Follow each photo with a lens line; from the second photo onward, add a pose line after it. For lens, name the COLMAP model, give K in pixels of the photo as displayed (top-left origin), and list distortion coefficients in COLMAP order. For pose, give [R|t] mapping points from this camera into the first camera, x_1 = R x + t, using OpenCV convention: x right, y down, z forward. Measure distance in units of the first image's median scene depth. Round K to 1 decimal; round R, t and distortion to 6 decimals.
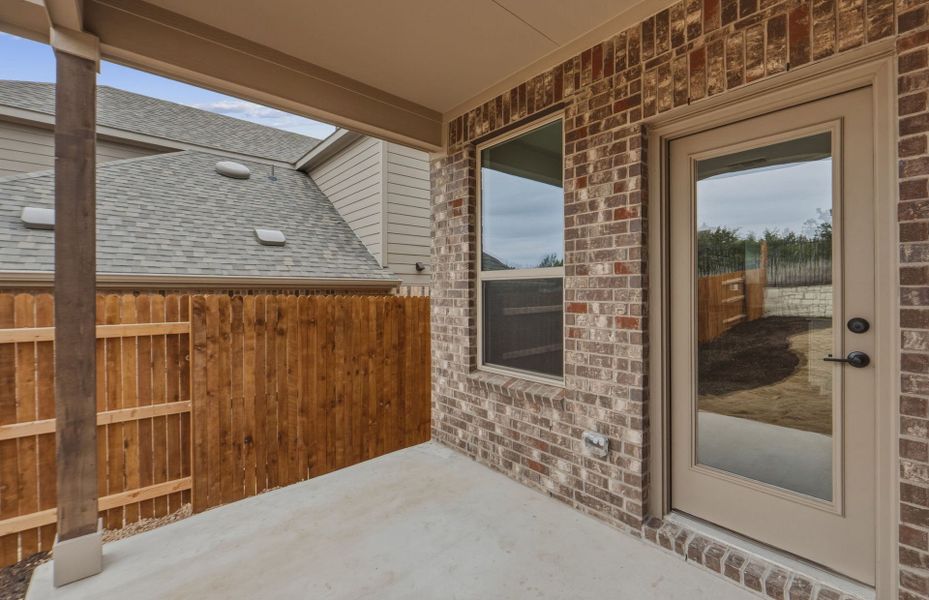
lens RADIAL K [[393.2, 0, 464.7], [0, 393.2, 295.0], [0, 0, 1]] dist [-0.001915, 0.000278]
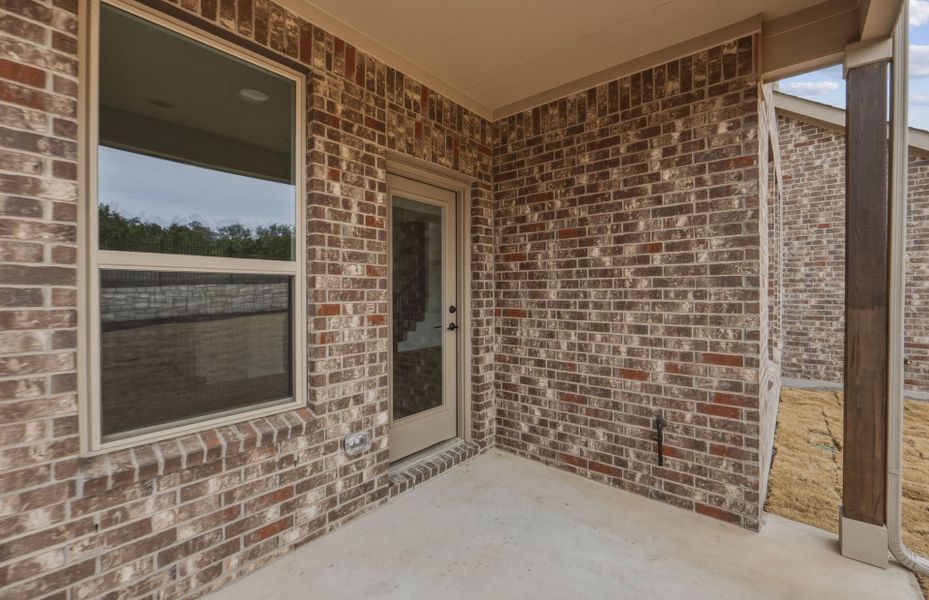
lens RADIAL K [[393.2, 0, 469.5], [0, 393.2, 294.3], [0, 0, 1]] dist [-0.001915, 0.000278]
pose [[-0.156390, -0.002219, 0.987693, -0.684041], [0.009460, 0.999948, 0.003745, -0.004032], [-0.987650, 0.009930, -0.156360, 0.847658]]
